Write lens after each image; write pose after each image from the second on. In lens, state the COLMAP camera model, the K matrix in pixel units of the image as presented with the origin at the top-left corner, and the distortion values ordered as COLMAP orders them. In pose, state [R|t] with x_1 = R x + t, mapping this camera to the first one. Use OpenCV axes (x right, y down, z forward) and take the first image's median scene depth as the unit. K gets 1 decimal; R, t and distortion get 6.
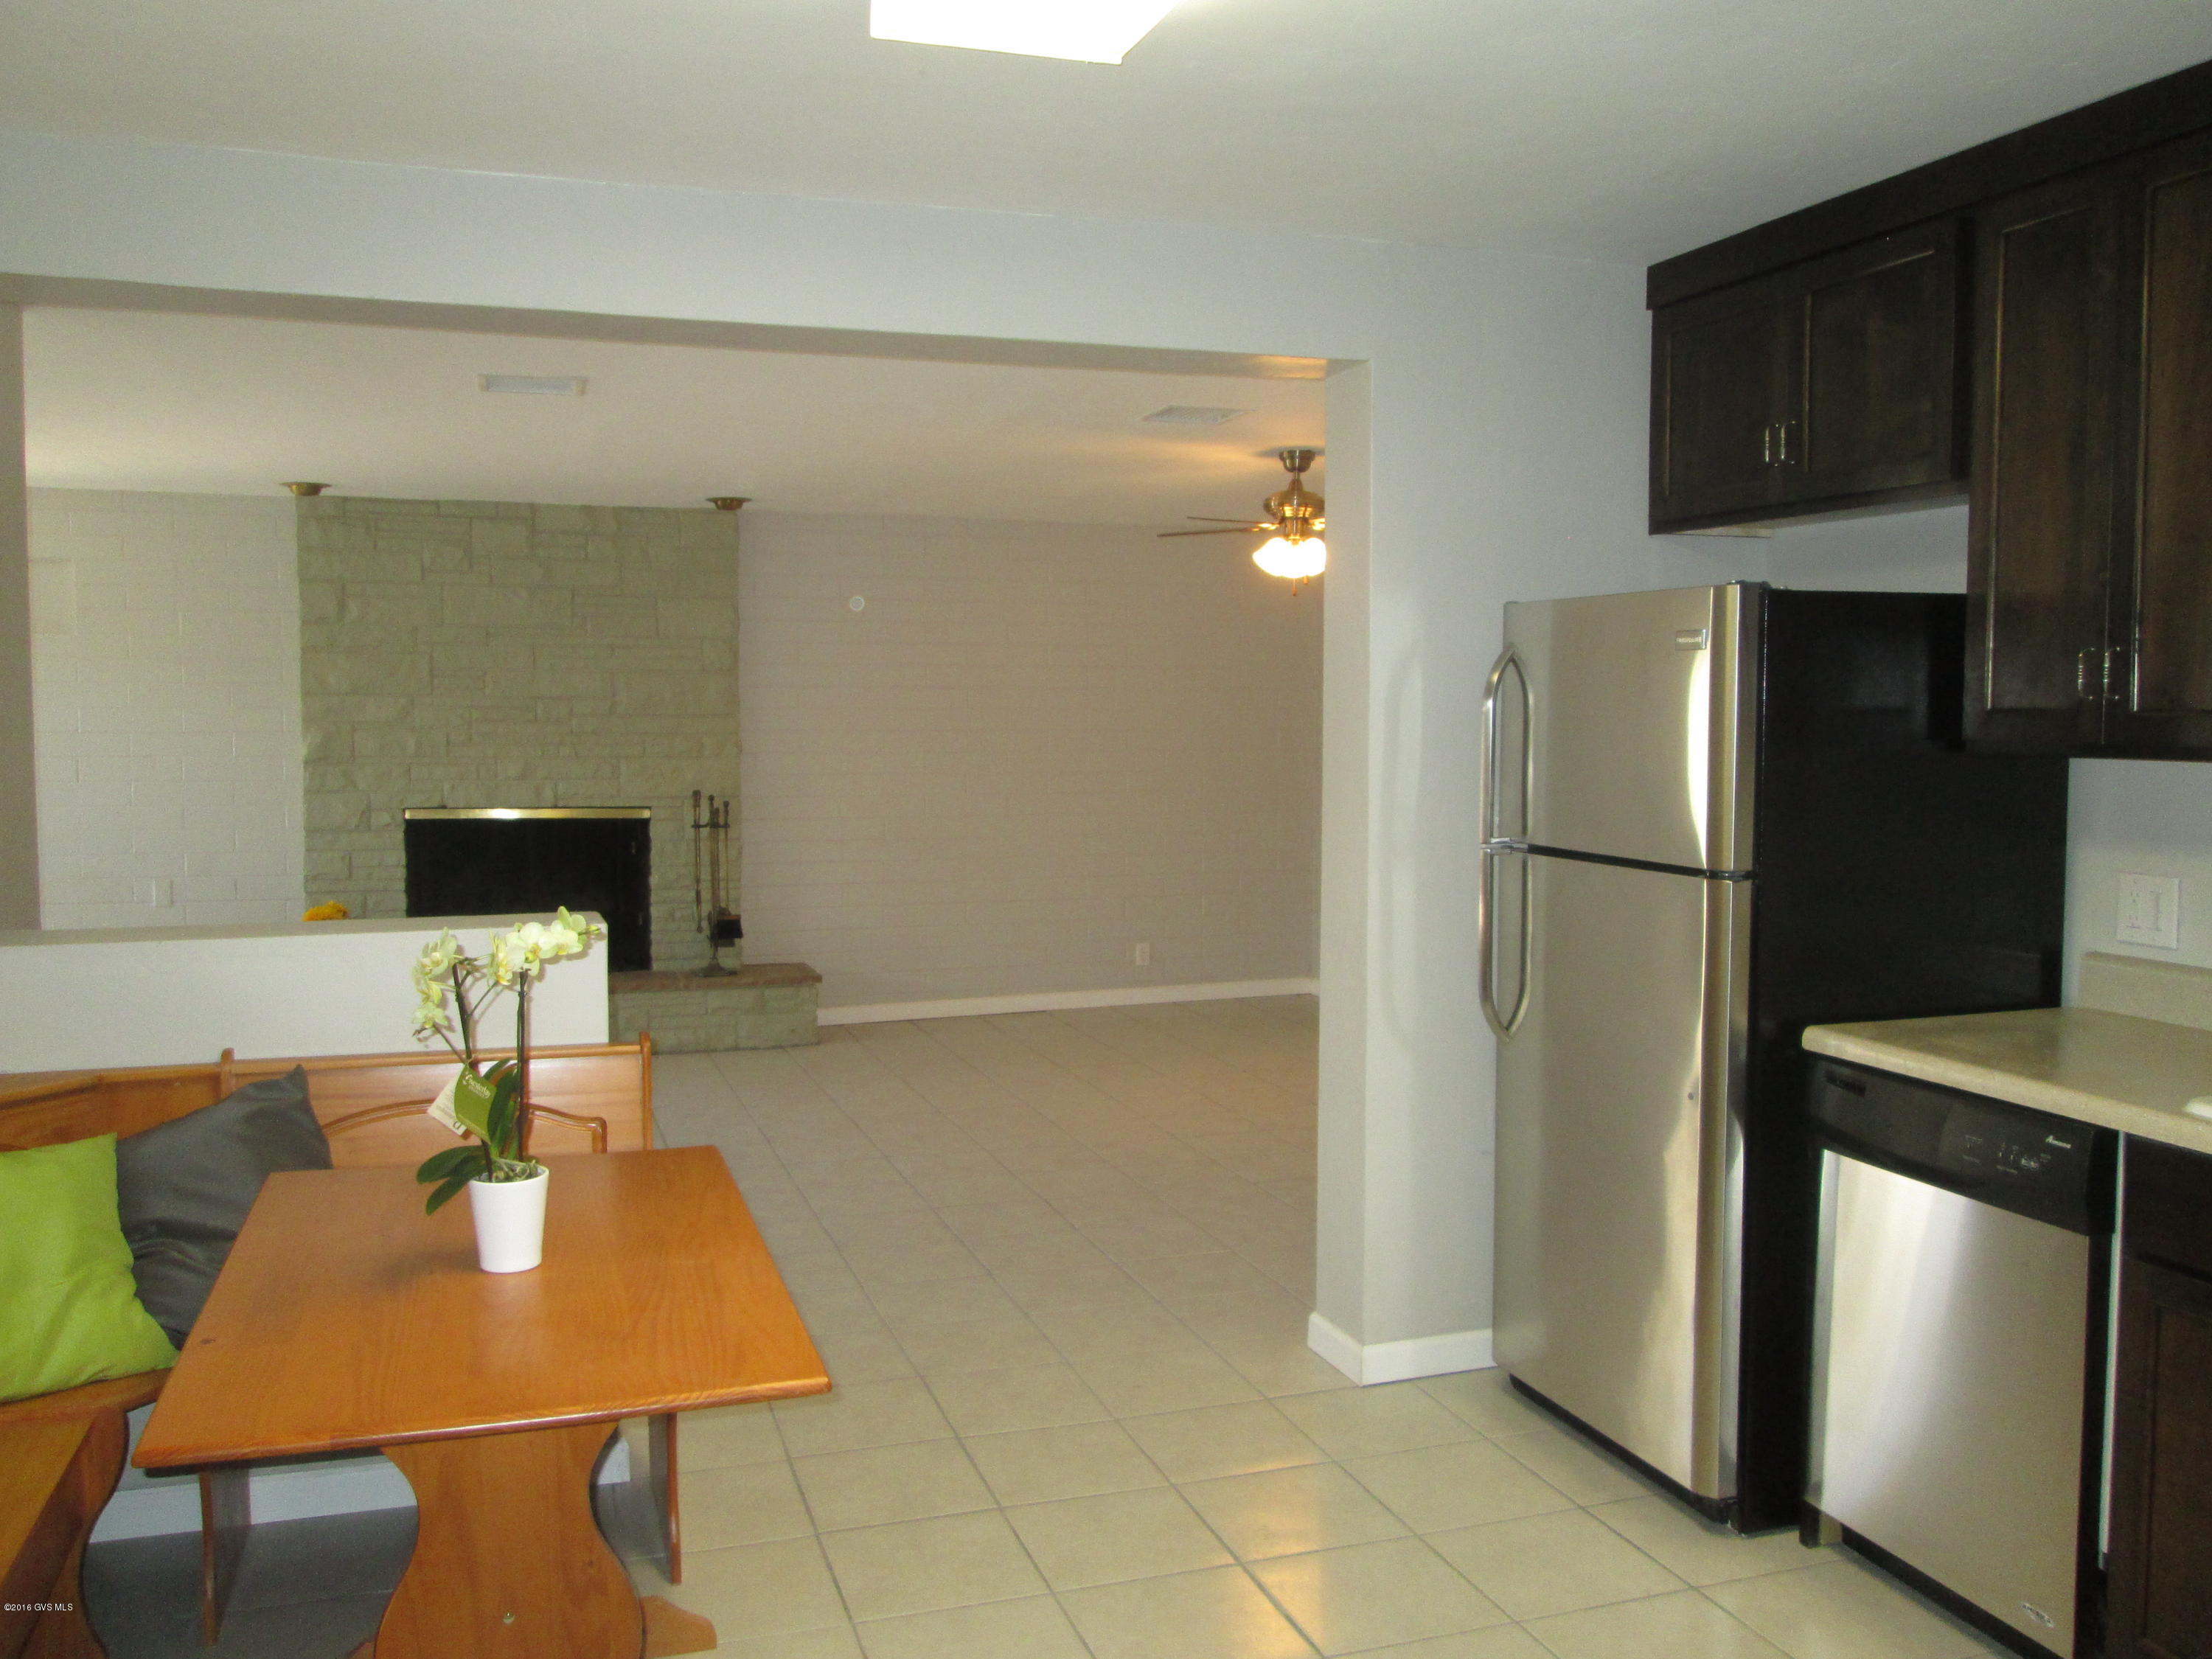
lens RADIAL K [[1808.4, 0, 1067.8], [0, 1808.4, 832.6], [0, 0, 1]] dist [-0.026912, 0.005228]
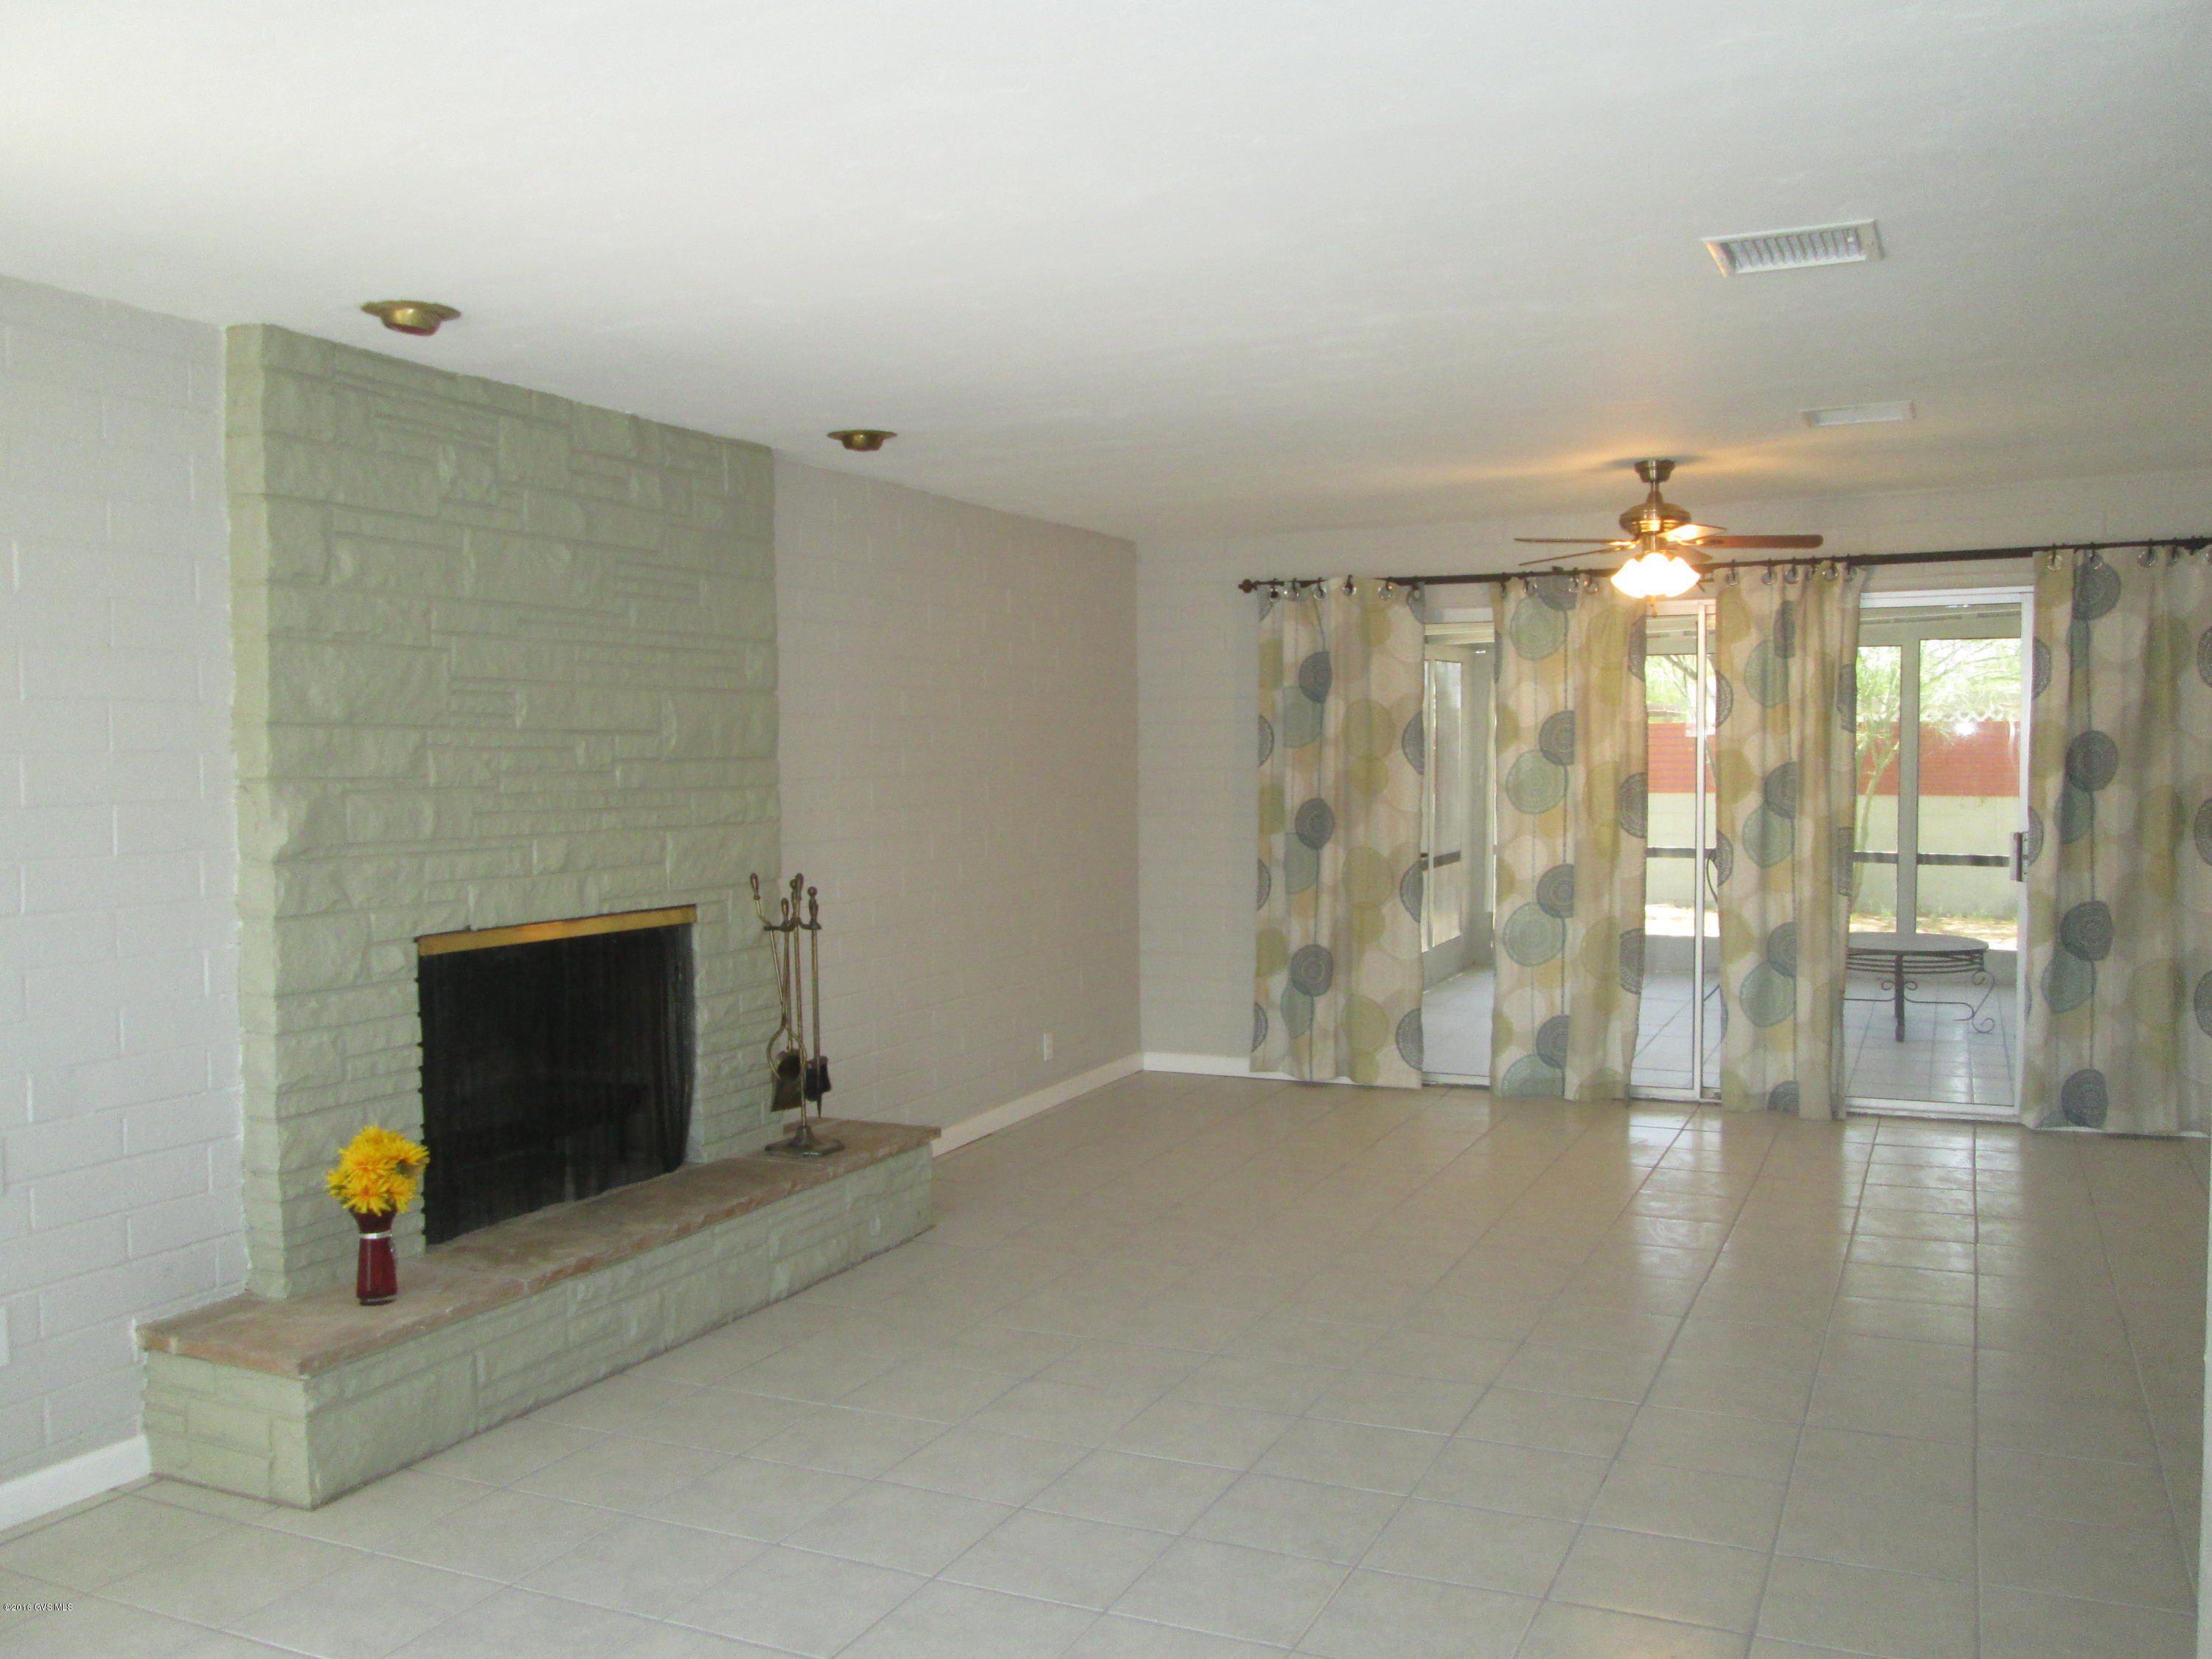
lens RADIAL K [[1808.4, 0, 1067.8], [0, 1808.4, 832.6], [0, 0, 1]] dist [-0.026912, 0.005228]
pose [[0.708975, -0.038955, 0.704157, -0.596426], [0.049970, 0.998739, 0.004940, -0.036632], [-0.703461, 0.031684, 0.710027, 0.470896]]
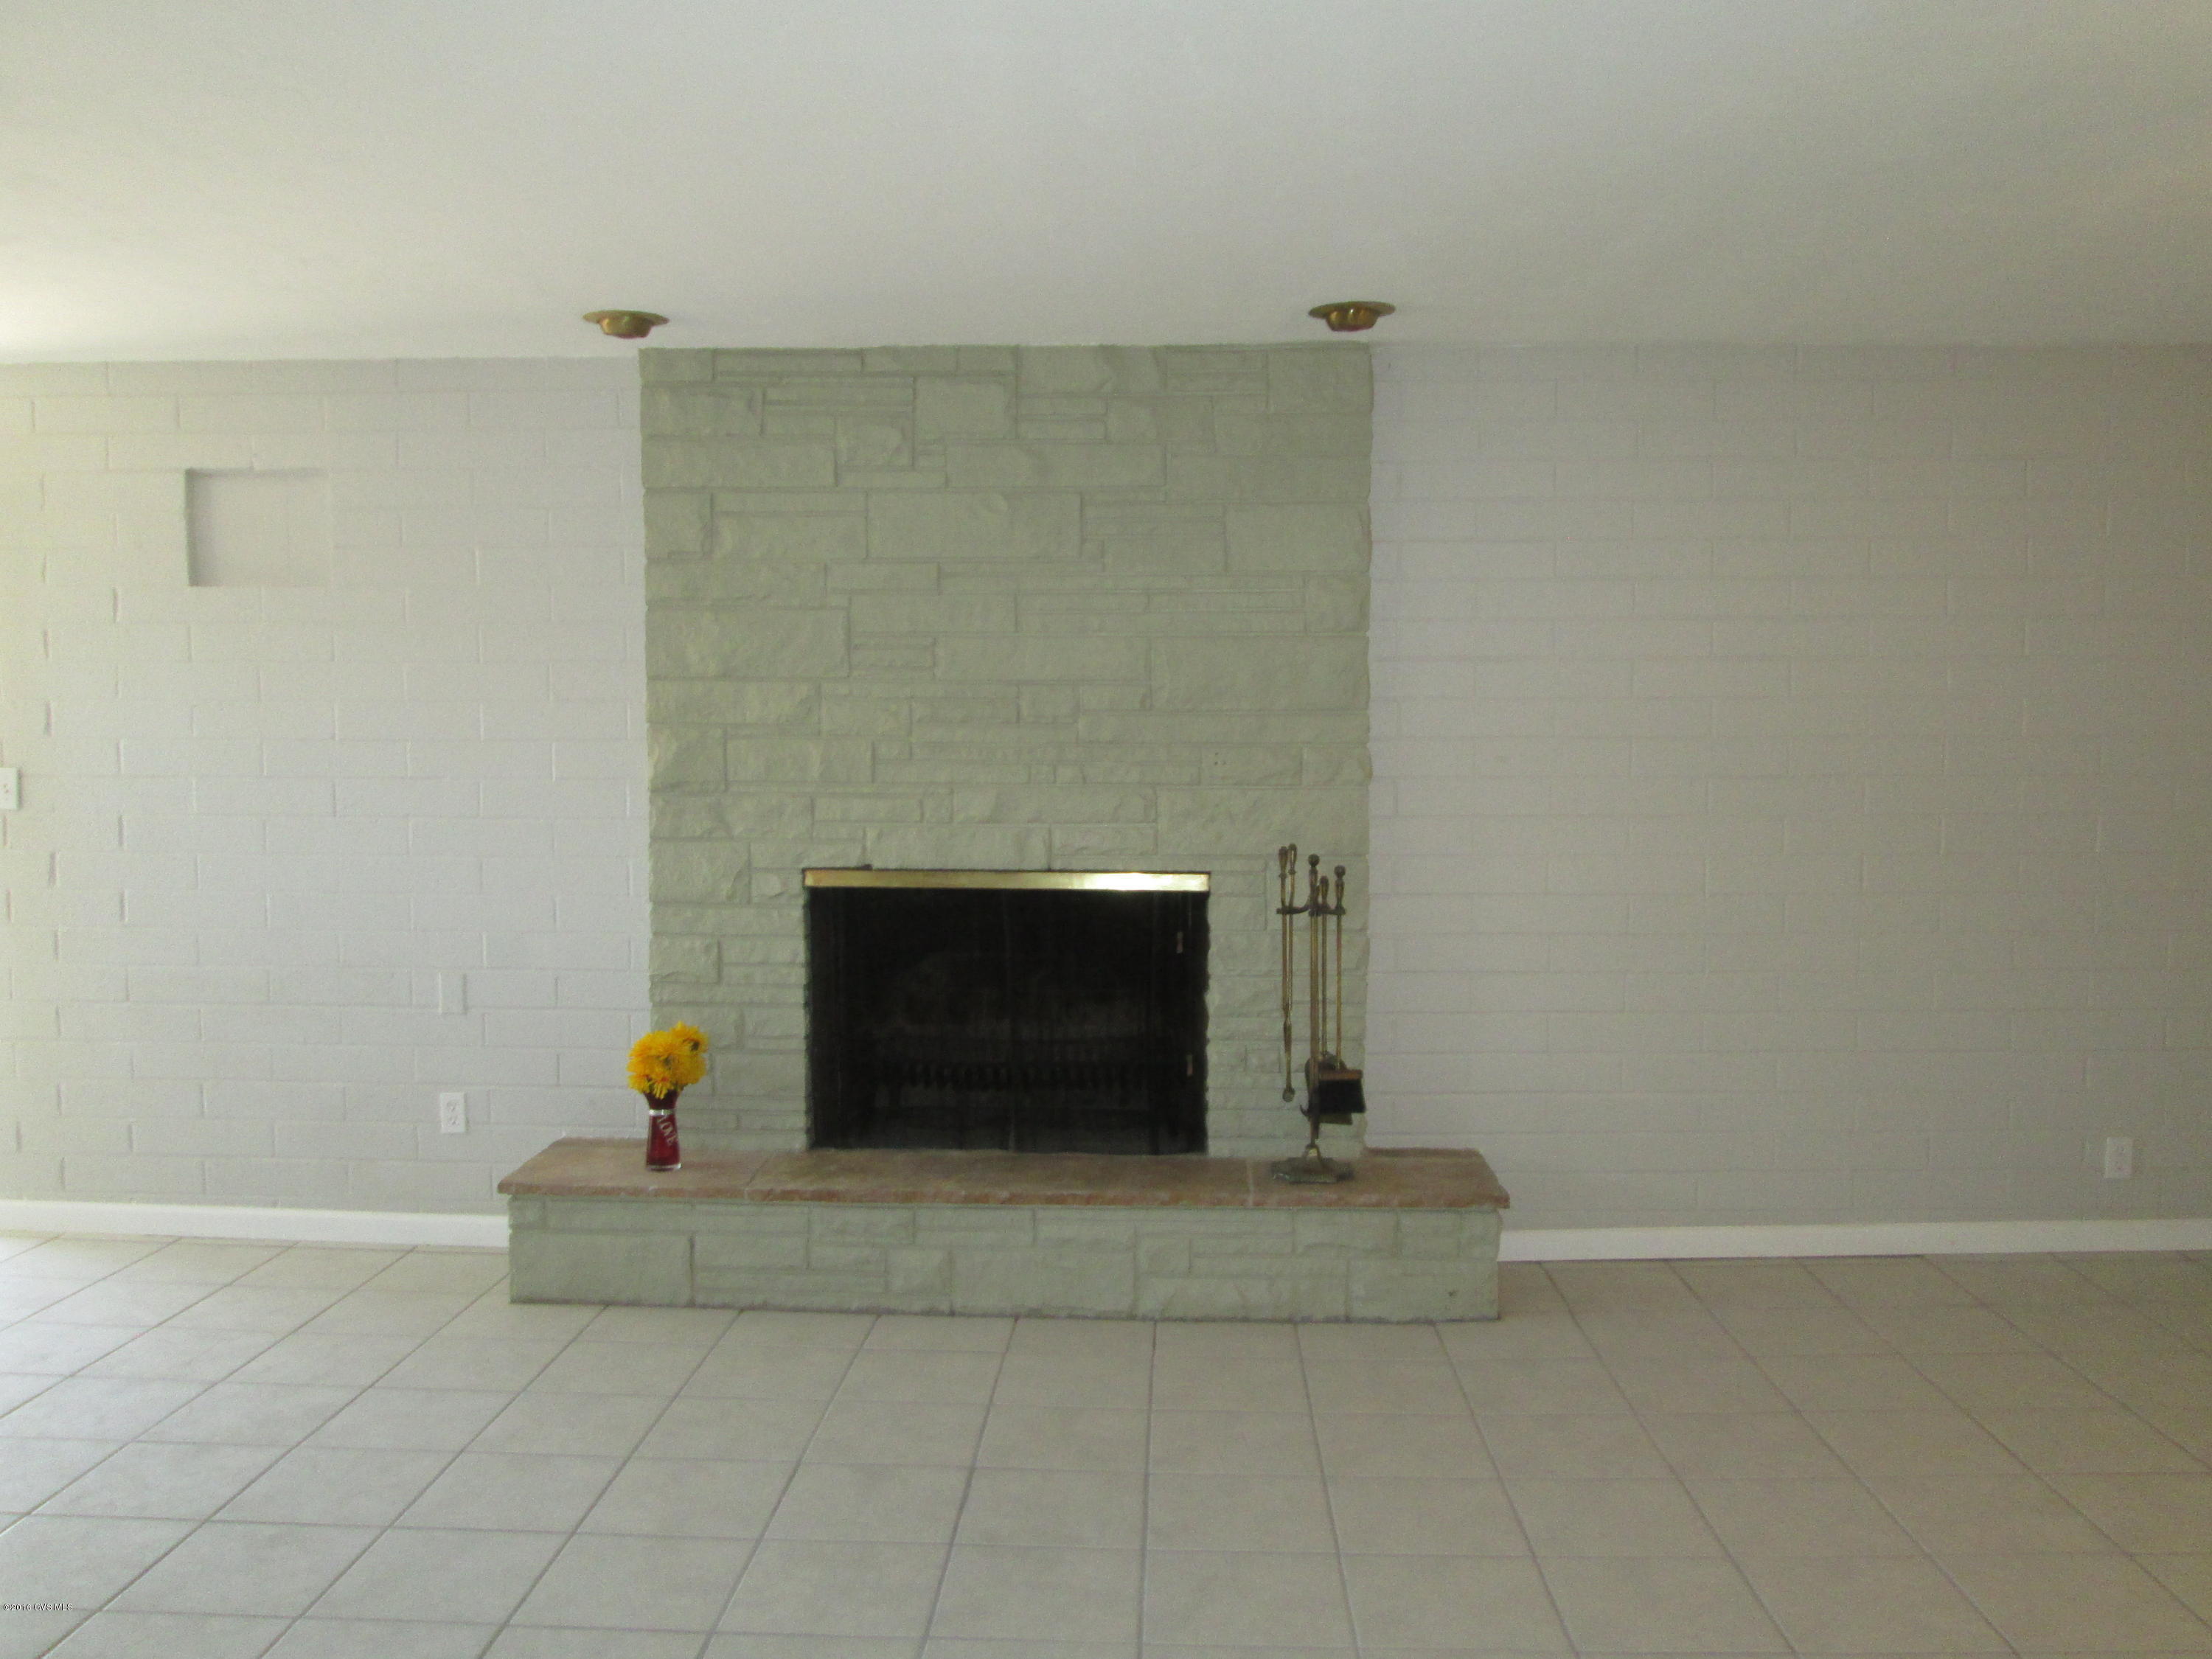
lens RADIAL K [[1808.4, 0, 1067.8], [0, 1808.4, 832.6], [0, 0, 1]] dist [-0.026912, 0.005228]
pose [[0.933759, 0.022209, -0.357211, -0.070489], [-0.018768, 0.999738, 0.013098, -0.034162], [0.357409, -0.005527, 0.933932, 0.460648]]
